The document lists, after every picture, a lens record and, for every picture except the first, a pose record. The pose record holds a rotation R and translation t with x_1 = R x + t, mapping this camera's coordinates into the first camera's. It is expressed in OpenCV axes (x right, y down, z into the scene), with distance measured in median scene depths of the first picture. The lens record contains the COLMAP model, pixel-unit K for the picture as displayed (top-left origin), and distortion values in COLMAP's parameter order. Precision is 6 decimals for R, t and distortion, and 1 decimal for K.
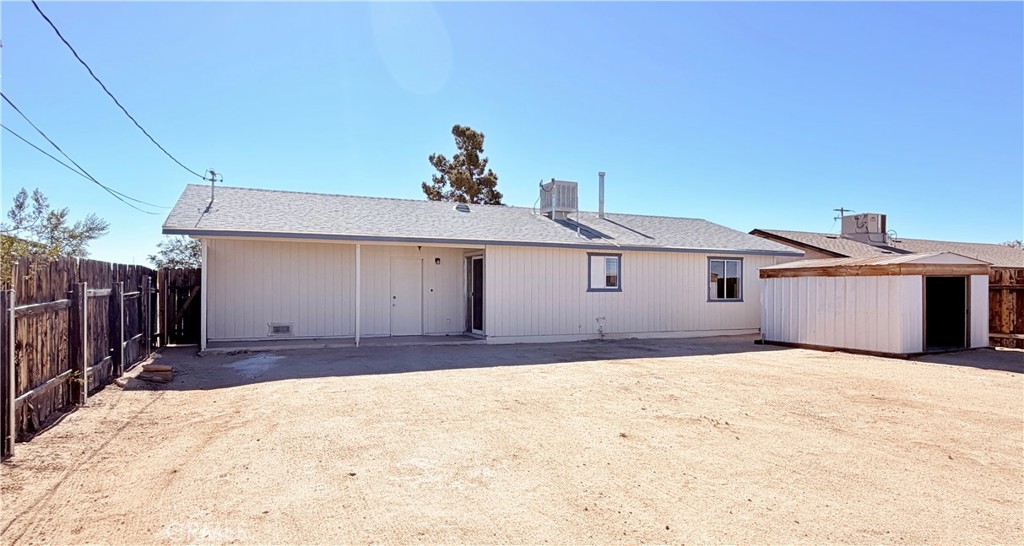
lens RADIAL K [[567.0, 0, 510.3], [0, 567.0, 294.2], [0, 0, 1]] dist [0.001642, -0.000062]
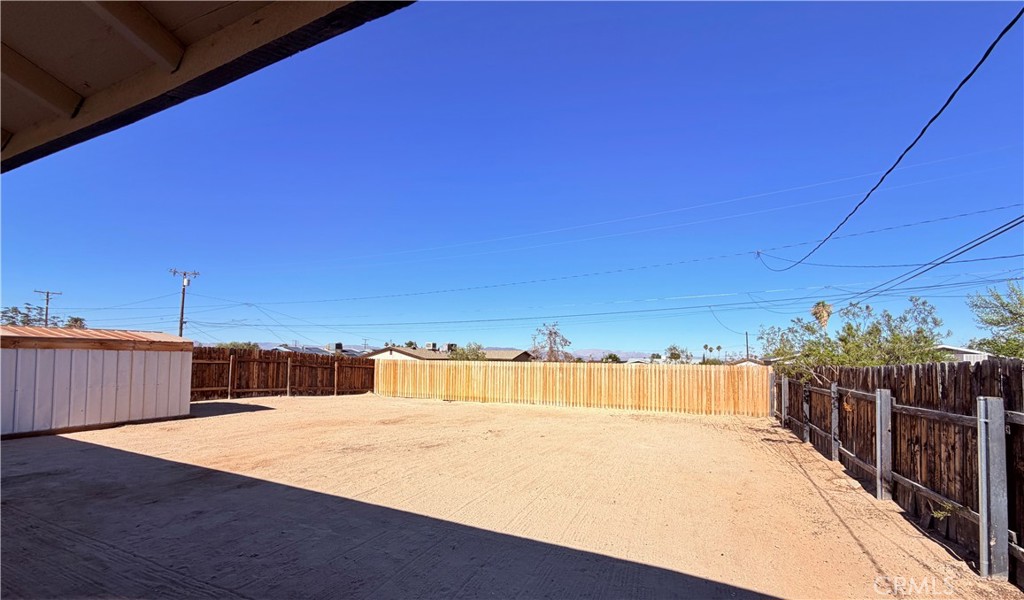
lens RADIAL K [[409.4, 0, 510.3], [0, 409.4, 340.3], [0, 0, 1]] dist [-0.013041, -0.000019]
pose [[-0.663796, 0.014062, 0.747782, -0.336736], [-0.011125, 0.999527, -0.028672, -0.029833], [-0.747831, -0.027352, -0.663325, 0.788491]]
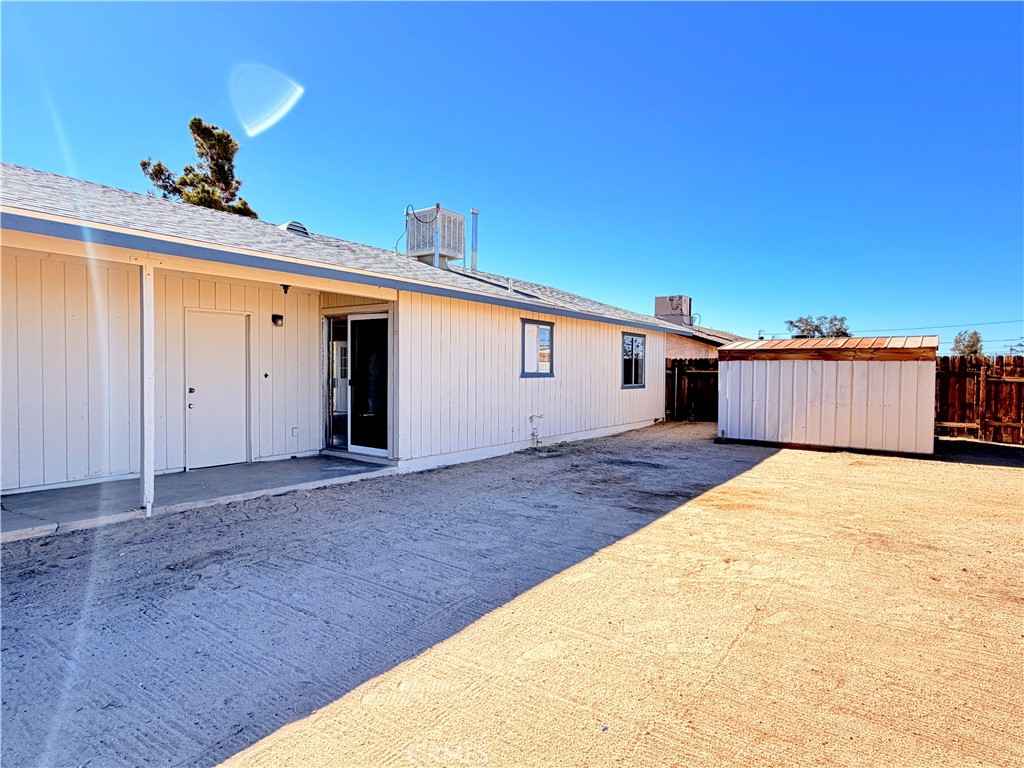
lens RADIAL K [[574.9, 0, 512.0], [0, 574.9, 384.0], [0, 0, 1]] dist [-0.002690, -0.000469]
pose [[0.864292, -0.007716, 0.502932, -0.209742], [-0.003670, 0.999759, 0.021645, -0.011280], [-0.502978, -0.020553, 0.864055, 0.425718]]
